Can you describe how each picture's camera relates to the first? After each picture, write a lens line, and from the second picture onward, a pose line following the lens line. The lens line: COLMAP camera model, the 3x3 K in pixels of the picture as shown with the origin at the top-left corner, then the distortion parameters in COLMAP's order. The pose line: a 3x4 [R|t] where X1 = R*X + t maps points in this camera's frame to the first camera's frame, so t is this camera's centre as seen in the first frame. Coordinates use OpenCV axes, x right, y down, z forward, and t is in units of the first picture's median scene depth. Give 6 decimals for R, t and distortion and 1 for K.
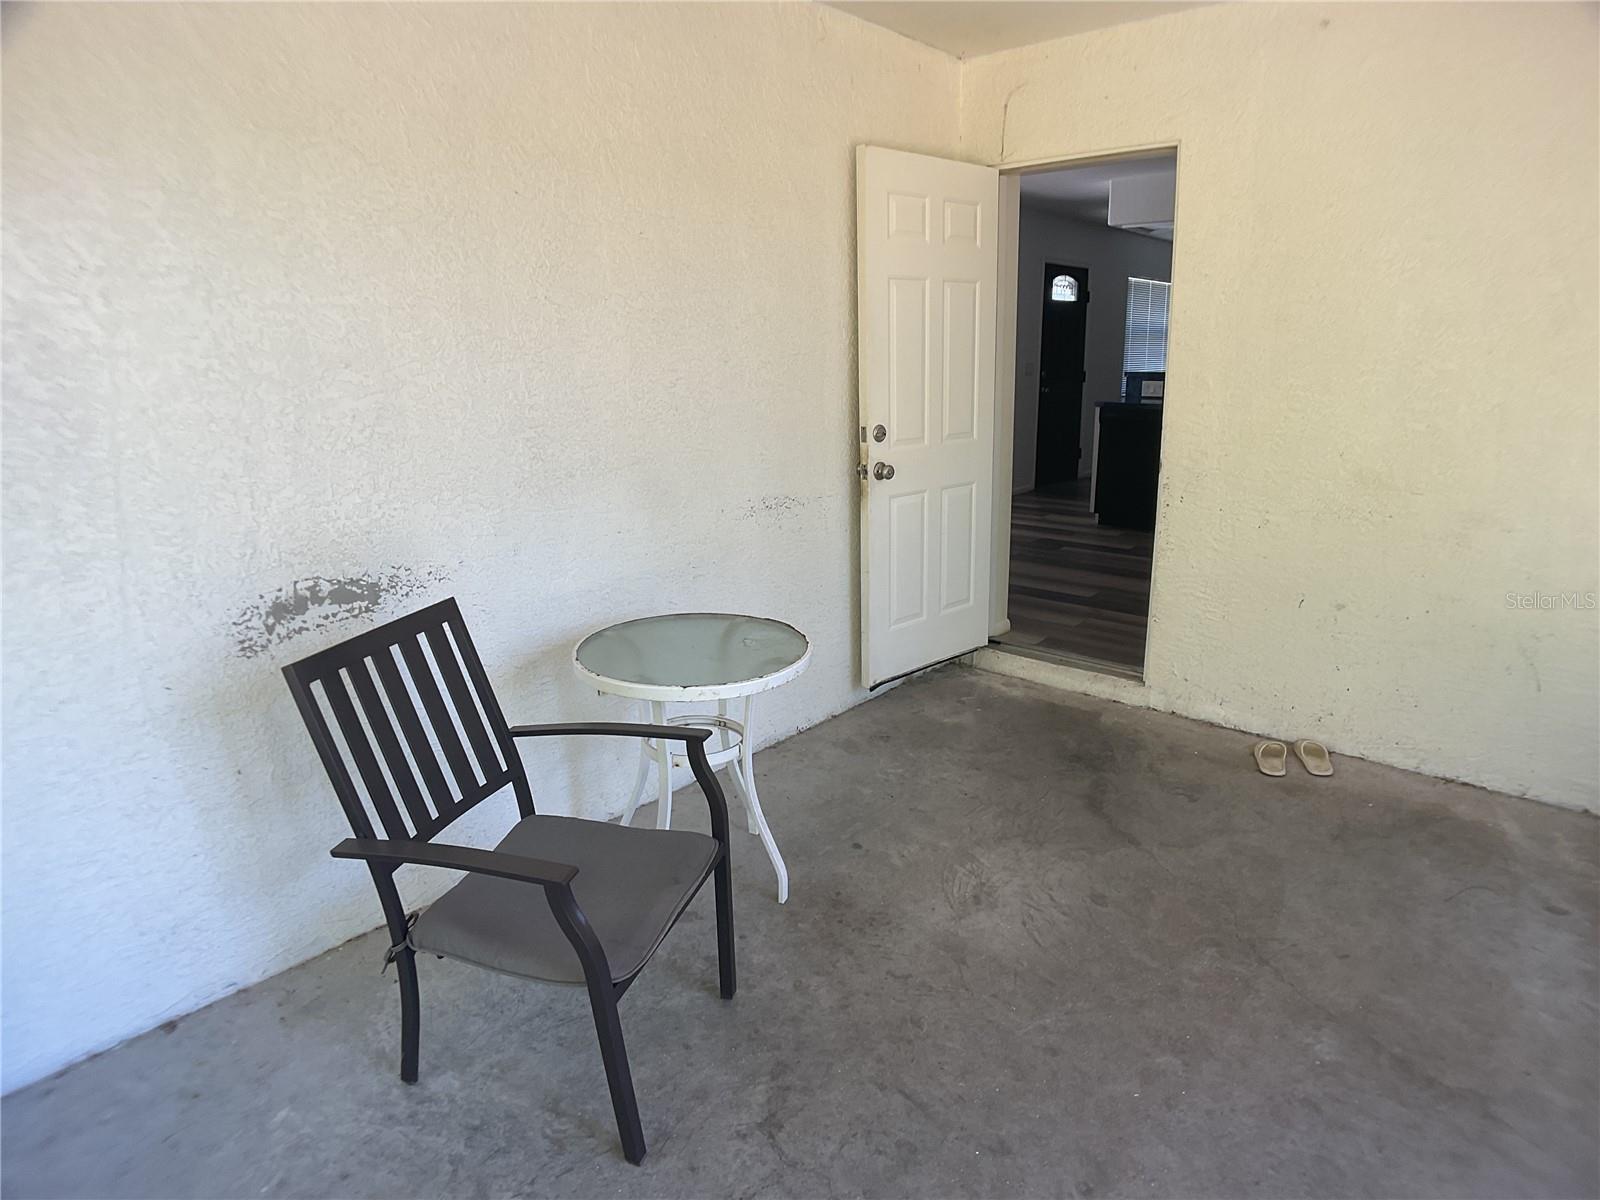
lens RADIAL K [[909.5, 0, 794.3], [0, 909.5, 602.3], [0, 0, 1]] dist [-0.077201, -0.005715]
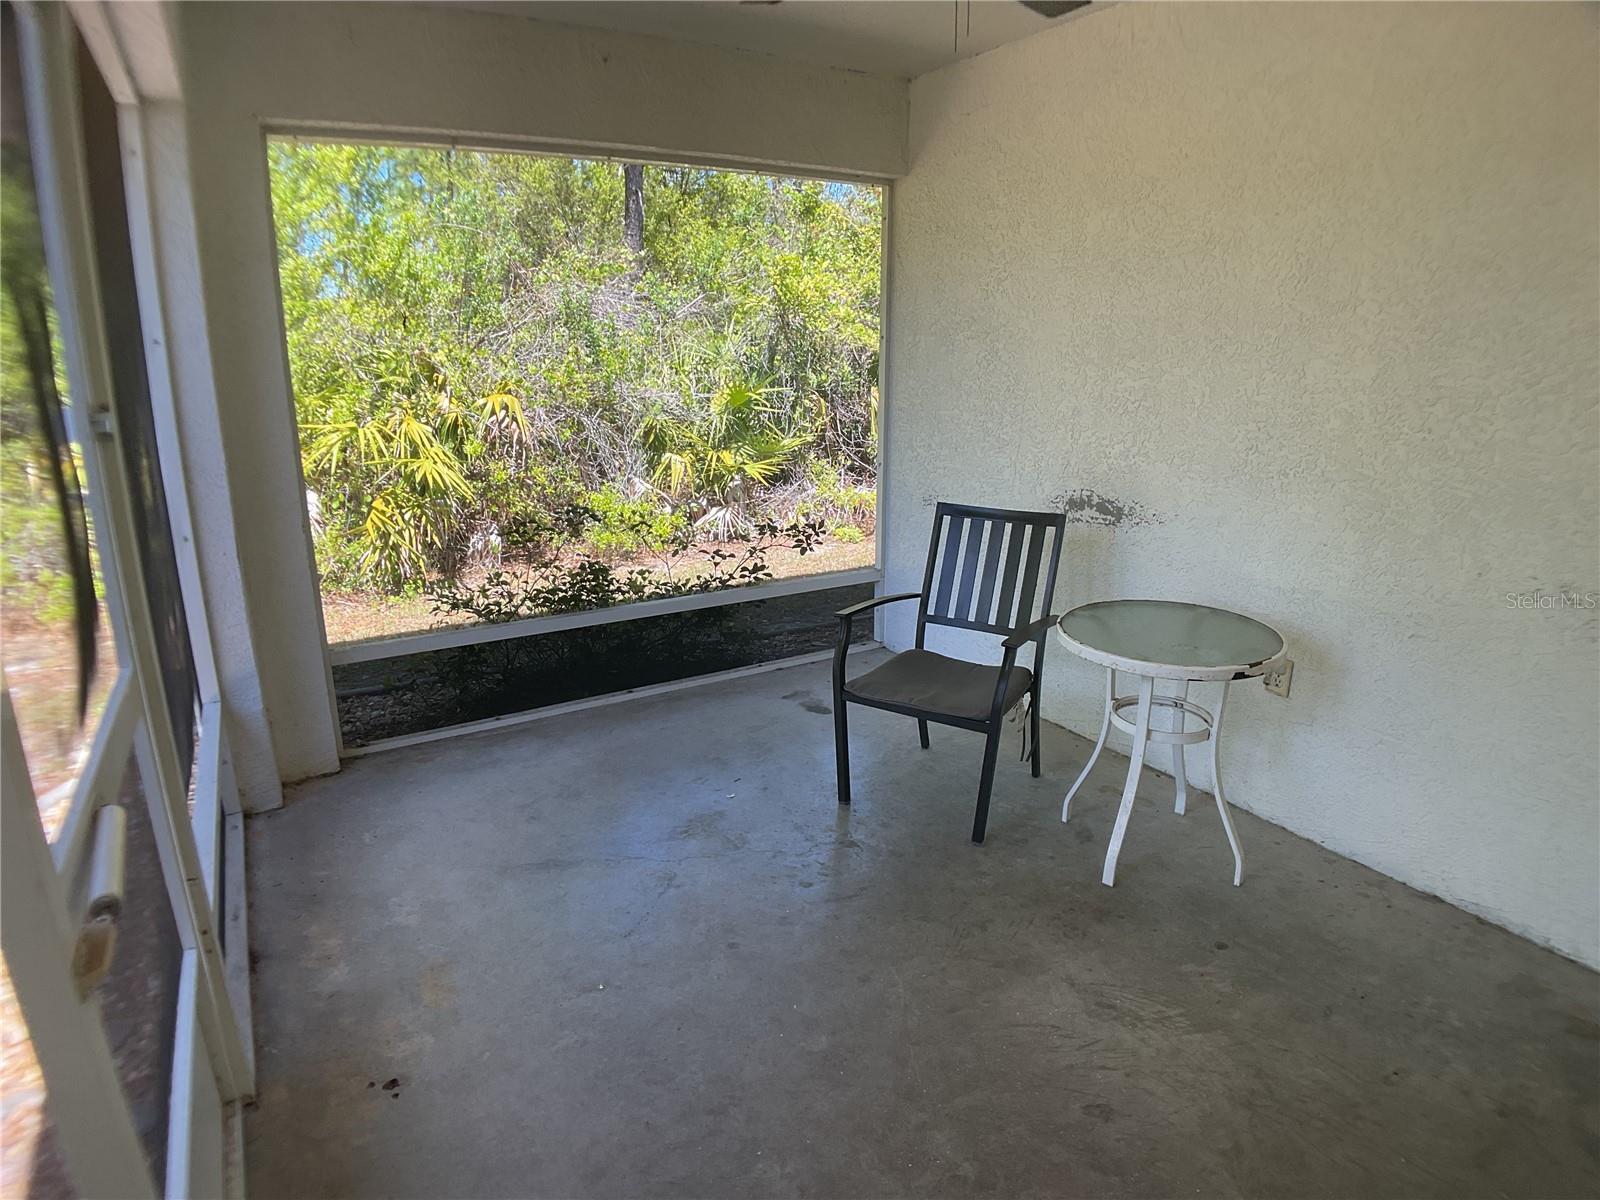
lens RADIAL K [[909.5, 0, 790.6], [0, 909.5, 601.8], [0, 0, 1]] dist [-0.077201, -0.005715]
pose [[-0.292983, 0.283839, -0.913015, 1.077725], [-0.243029, 0.901448, 0.358230, -0.280521], [0.924715, 0.326844, -0.195128, 0.854800]]
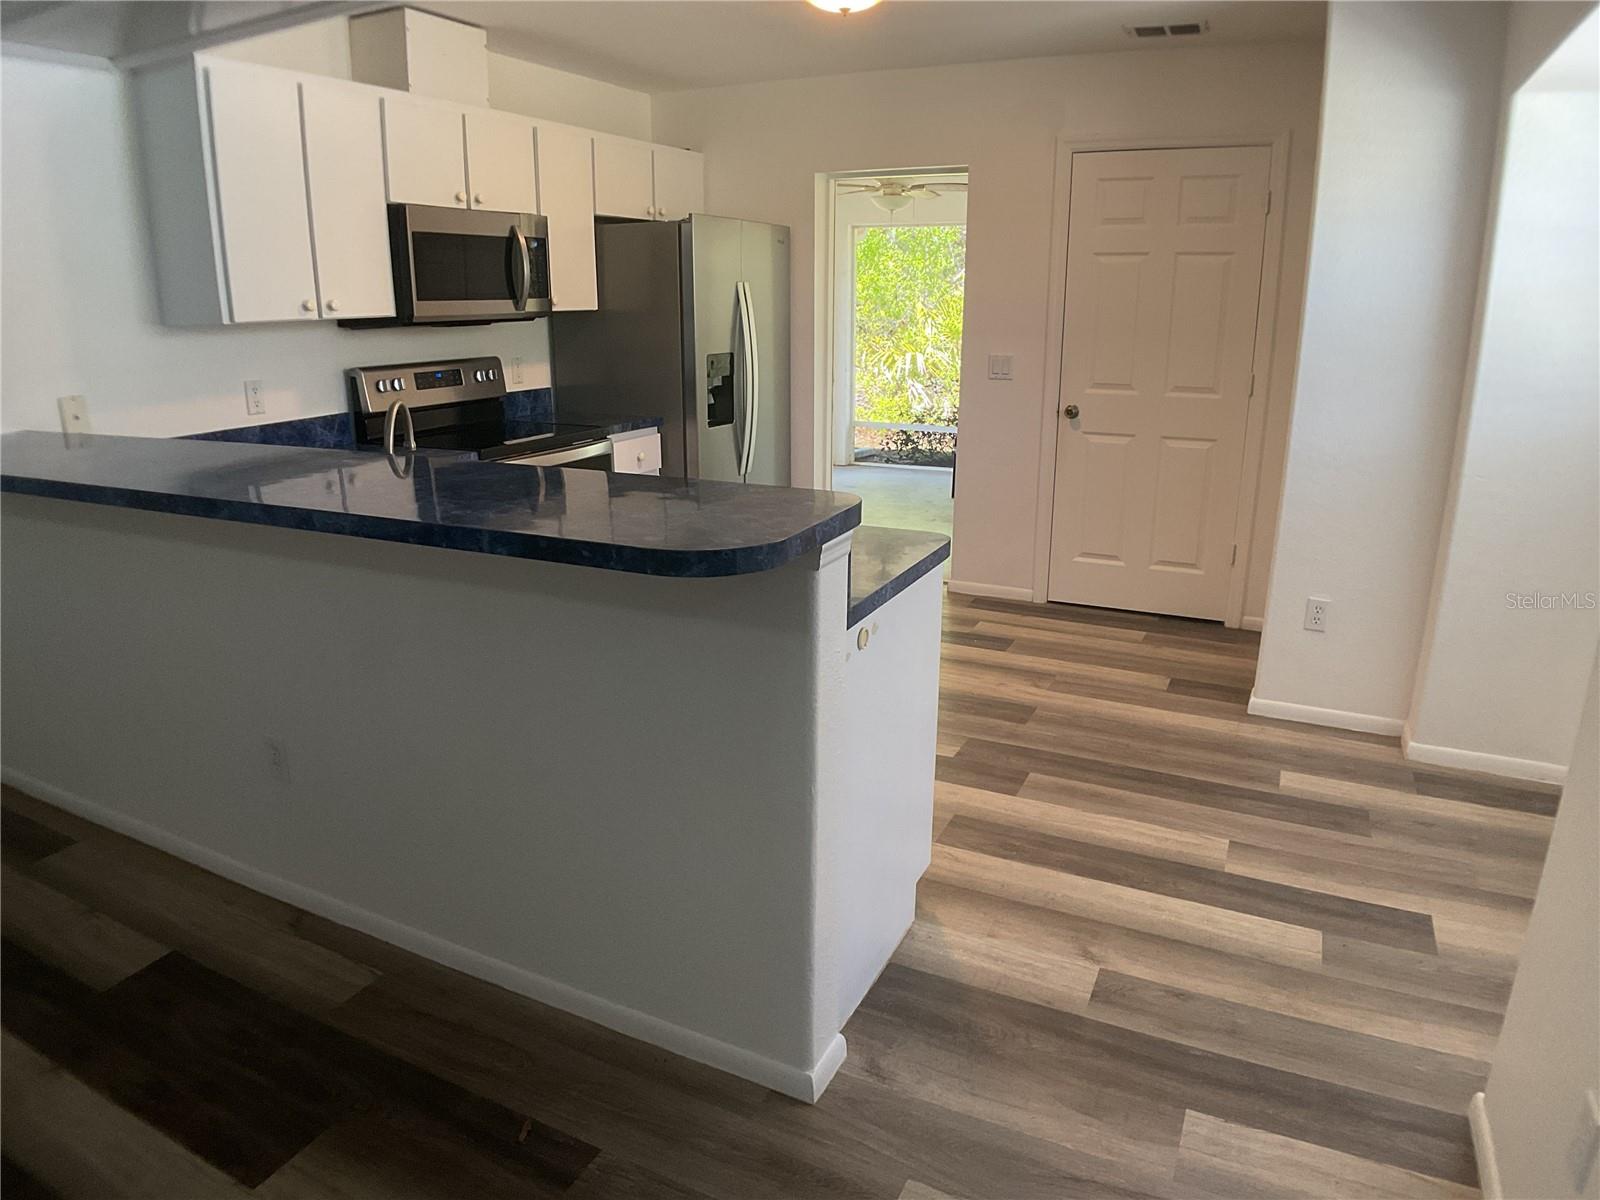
lens RADIAL K [[1034.1, 0, 798.7], [0, 1034.1, 598.6], [0, 0, 1]] dist [-0.074495, -0.009177]
pose [[-0.960133, 0.103932, -0.259506, 1.469769], [-0.049931, 0.849629, 0.525012, -1.207967], [0.275050, 0.517039, -0.810567, 3.953301]]
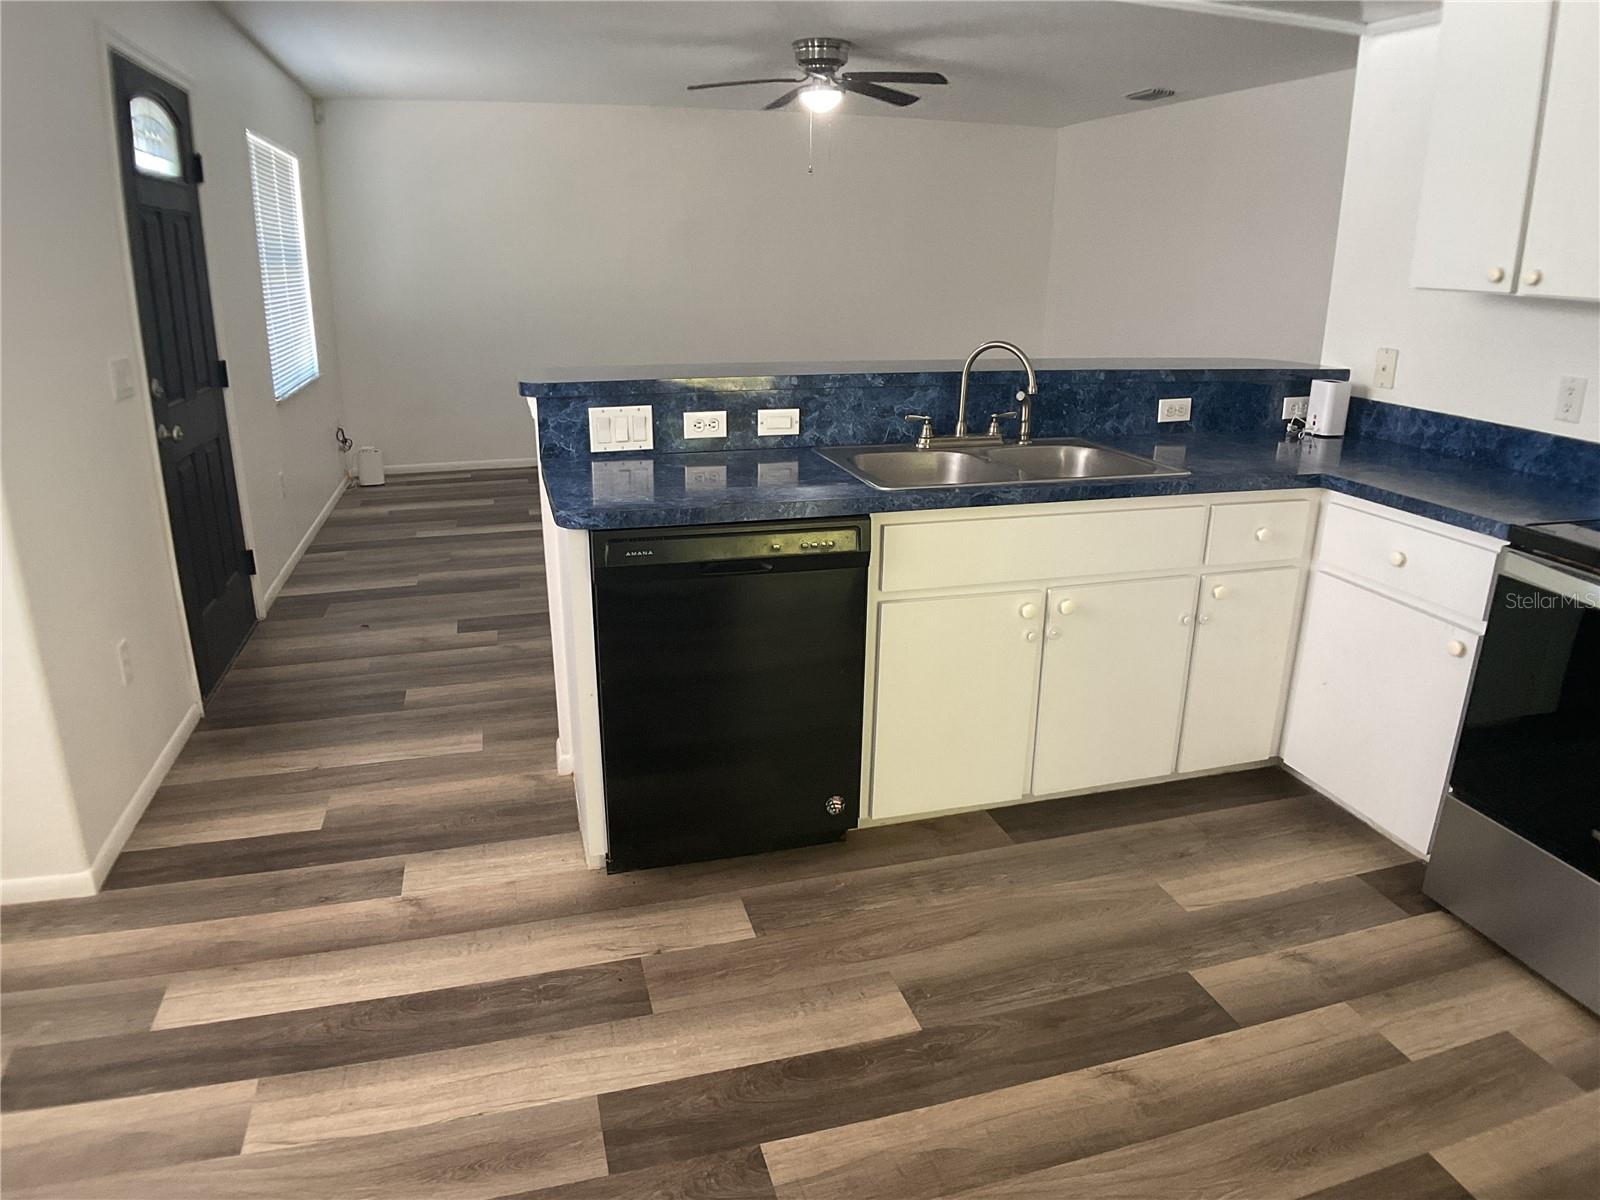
lens RADIAL K [[1034.1, 0, 783.0], [0, 1034.1, 588.2], [0, 0, 1]] dist [-0.074495, -0.009177]
pose [[0.540650, -0.229992, 0.809198, 0.298164], [0.208920, 0.968475, 0.135677, -0.715630], [-0.814893, 0.095704, 0.571656, 2.316692]]
